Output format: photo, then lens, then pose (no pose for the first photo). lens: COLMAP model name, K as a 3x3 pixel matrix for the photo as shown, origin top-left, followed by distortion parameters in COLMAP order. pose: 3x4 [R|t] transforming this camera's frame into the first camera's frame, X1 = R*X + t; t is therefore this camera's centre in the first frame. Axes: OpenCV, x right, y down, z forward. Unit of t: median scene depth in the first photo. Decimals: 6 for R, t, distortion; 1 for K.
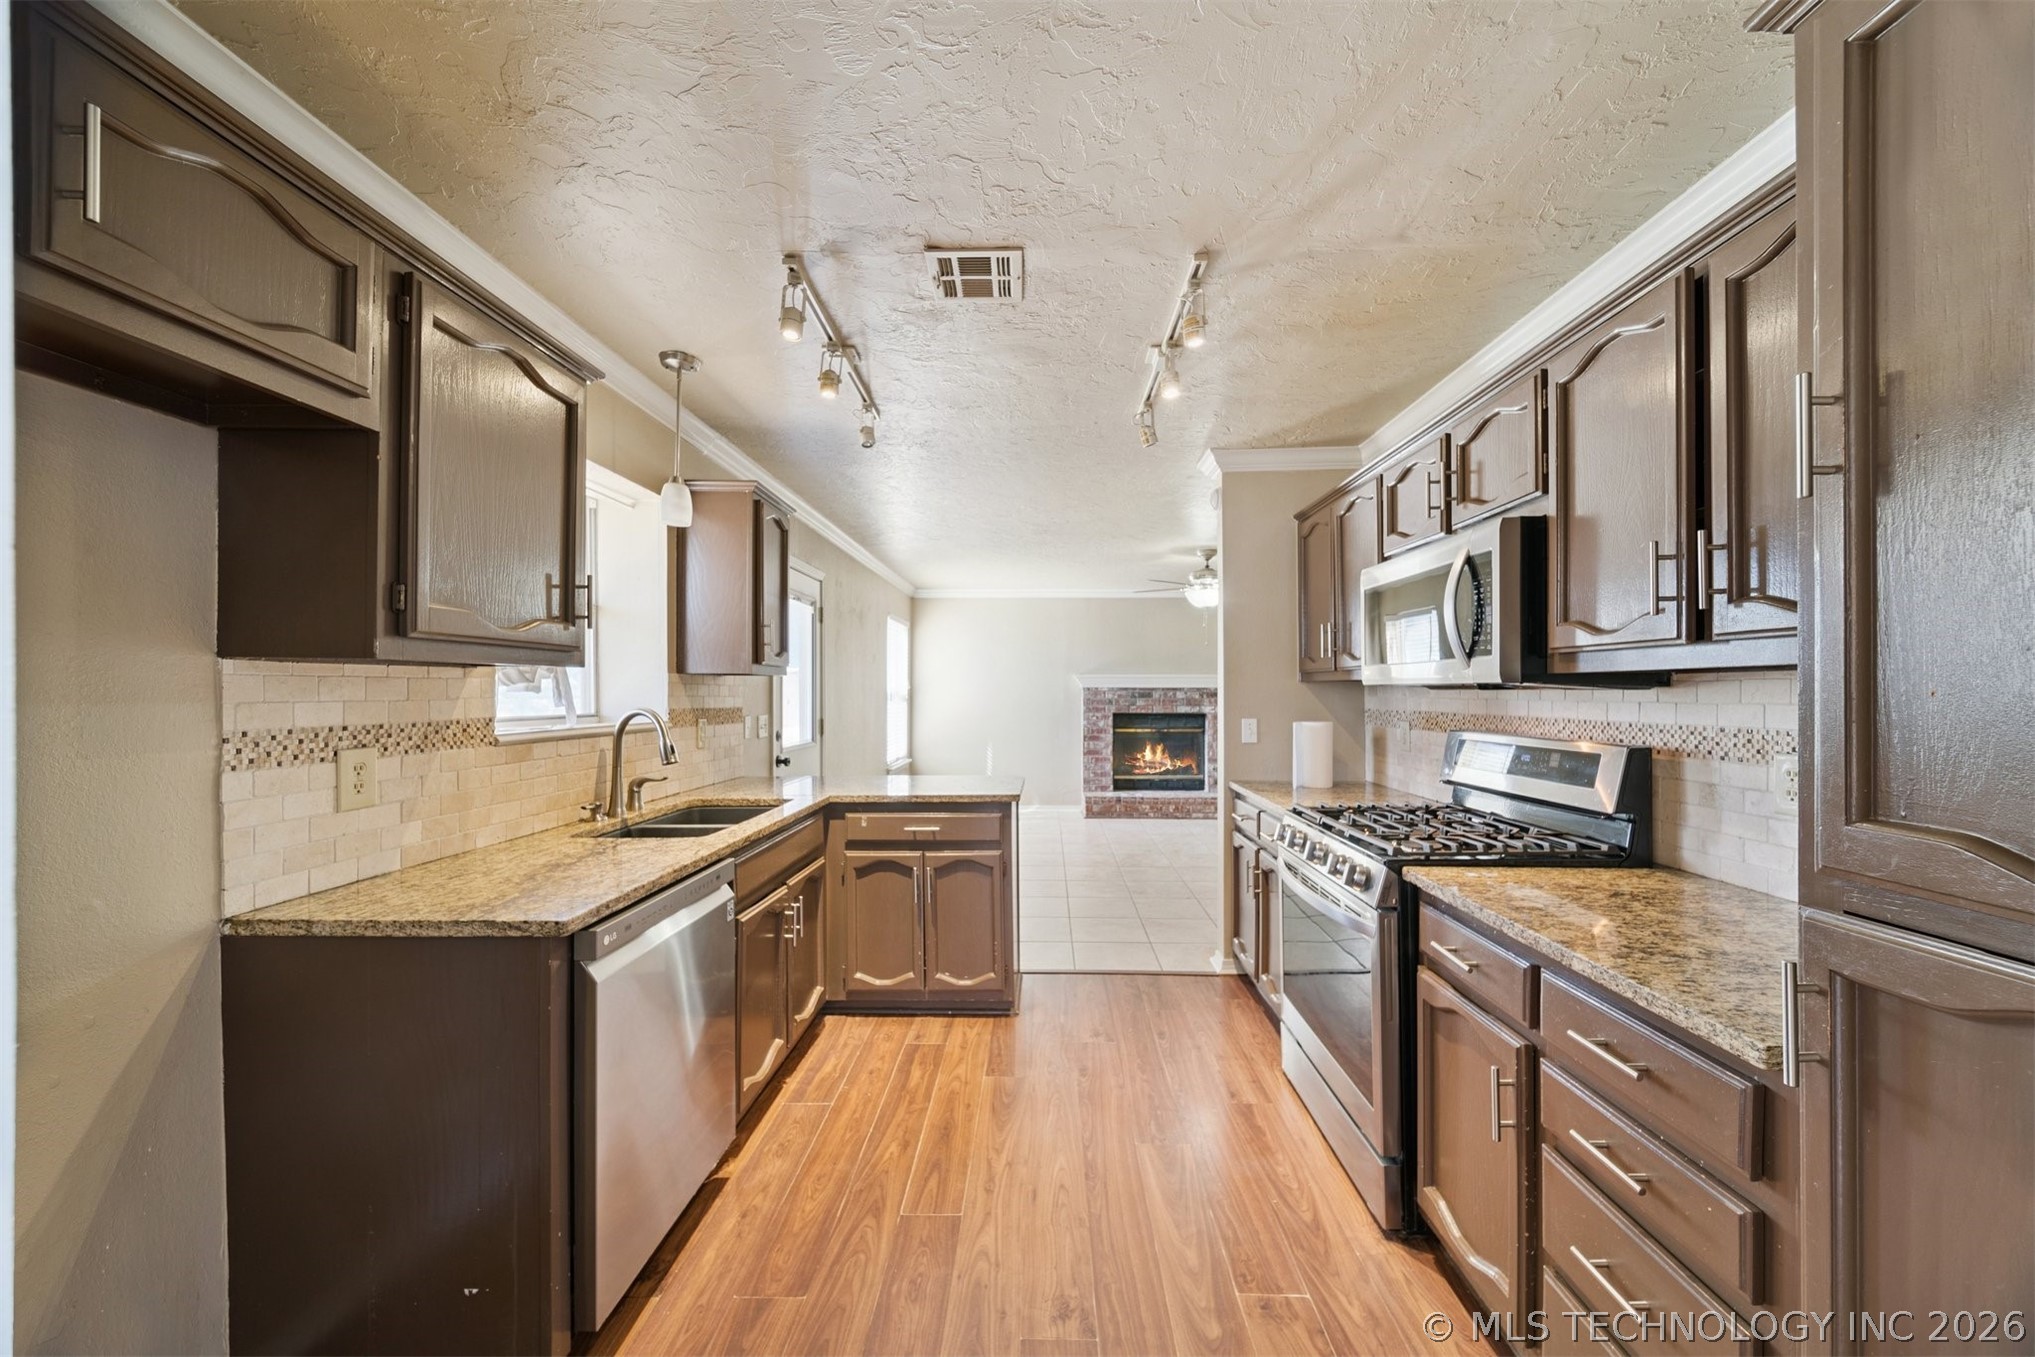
lens RADIAL K [[721.5, 0, 1025.6], [0, 721.5, 687.7], [0, 0, 1]] dist [0.001934, -0.001439]
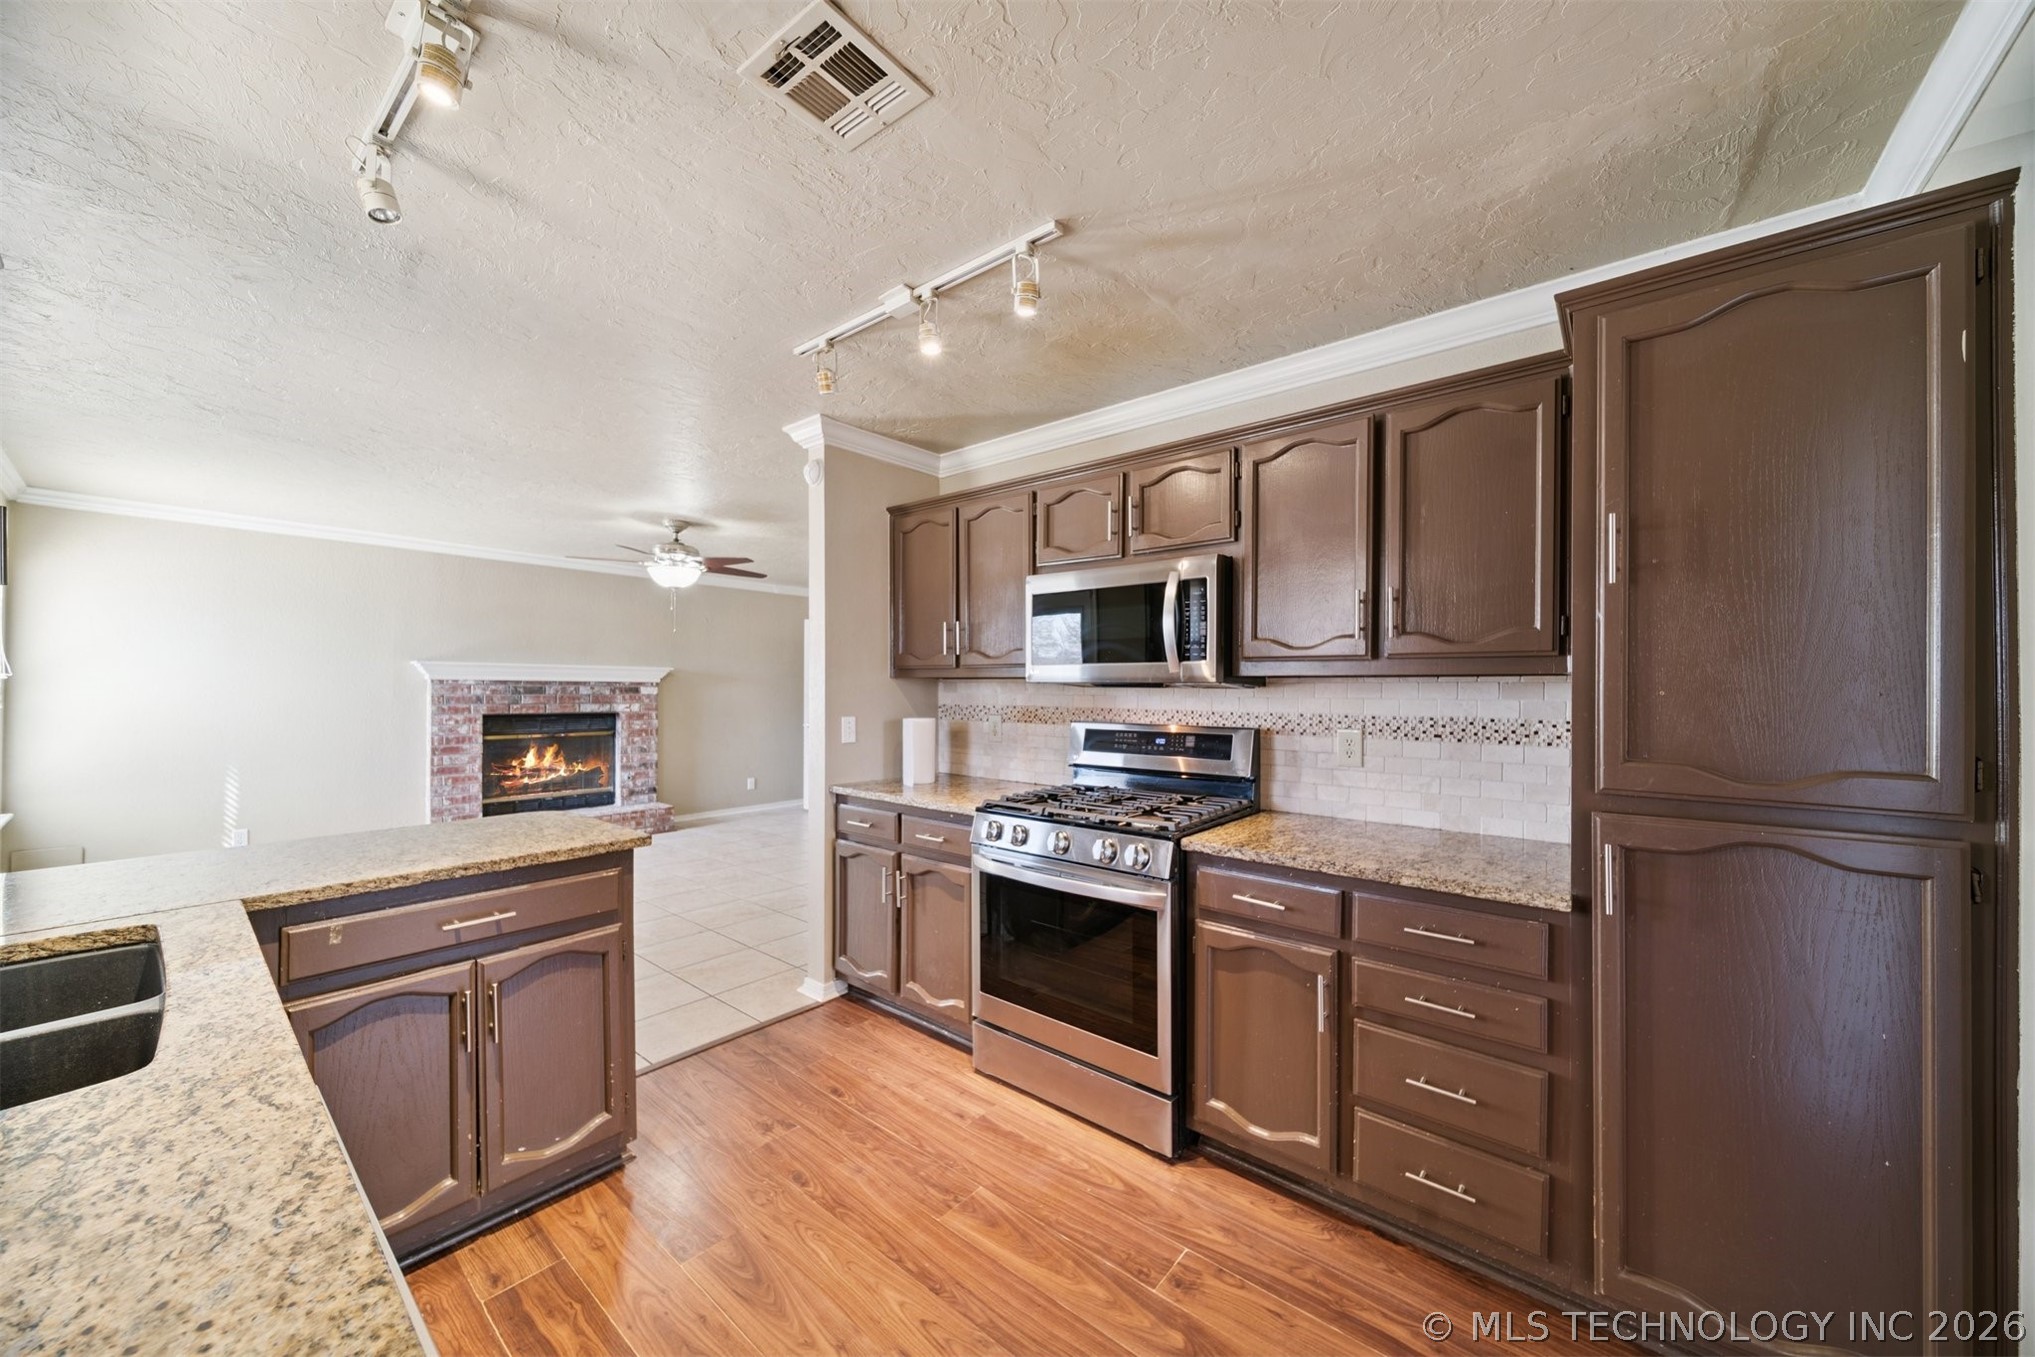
lens RADIAL K [[721.5, 0, 1032.3], [0, 721.5, 683.7], [0, 0, 1]] dist [0.001934, -0.001439]
pose [[0.607734, 0.009343, 0.794085, -0.362149], [-0.010295, 0.999939, -0.003887, 0.002147], [-0.794074, -0.005813, 0.607794, 0.314737]]
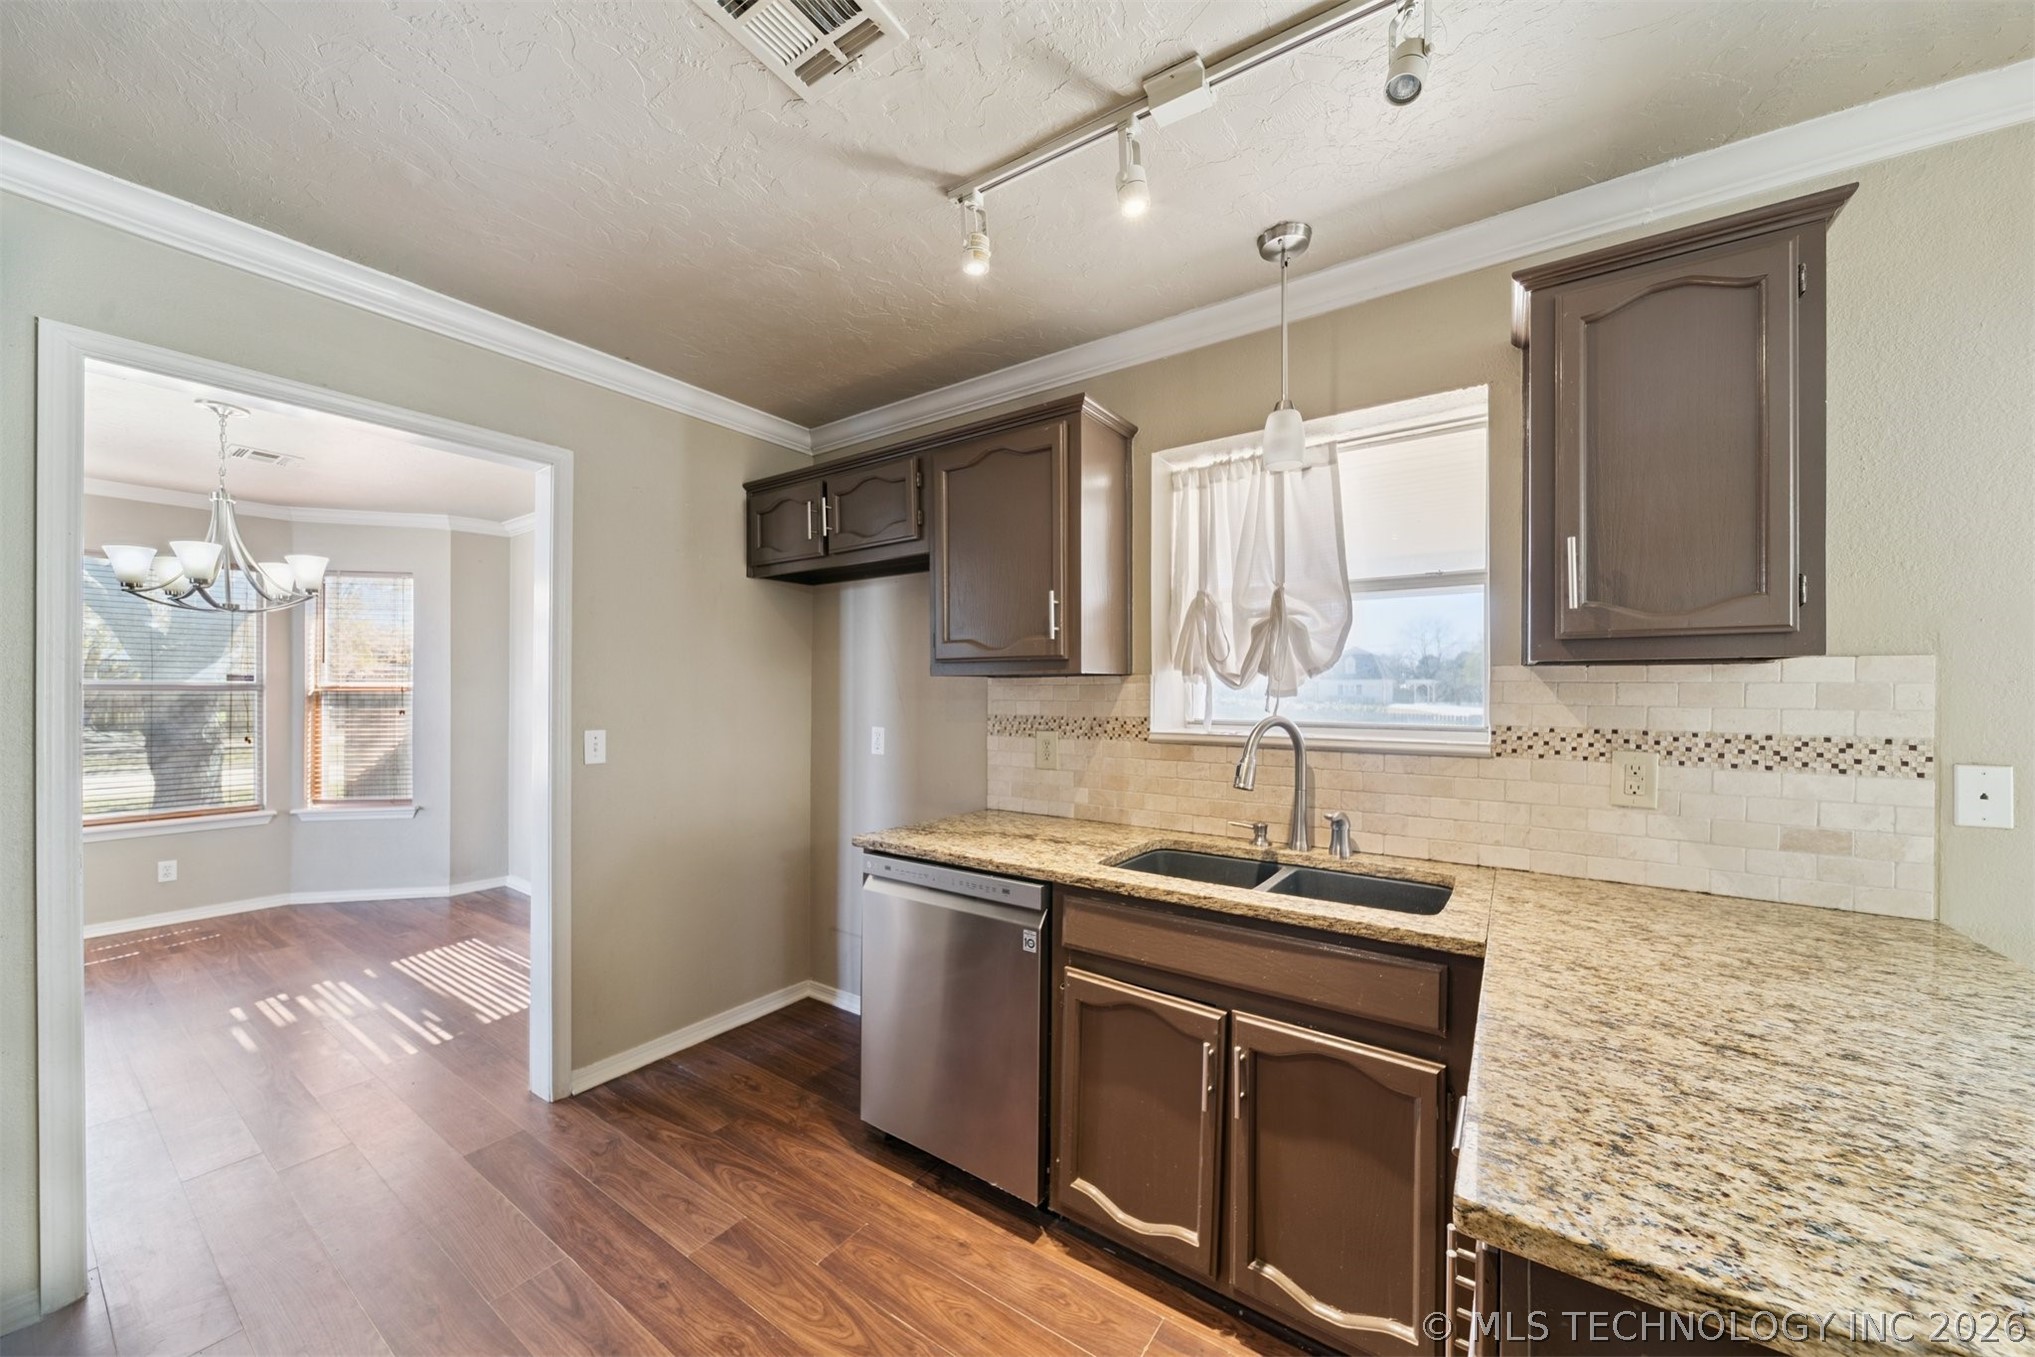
lens RADIAL K [[721.5, 0, 1024.5], [0, 721.5, 693.4], [0, 0, 1]] dist [0.001934, -0.001439]
pose [[-0.543597, 0.003694, -0.839338, 0.247624], [0.004257, 0.999990, 0.001644, 0.000437], [0.839335, -0.002680, -0.543607, 1.082946]]
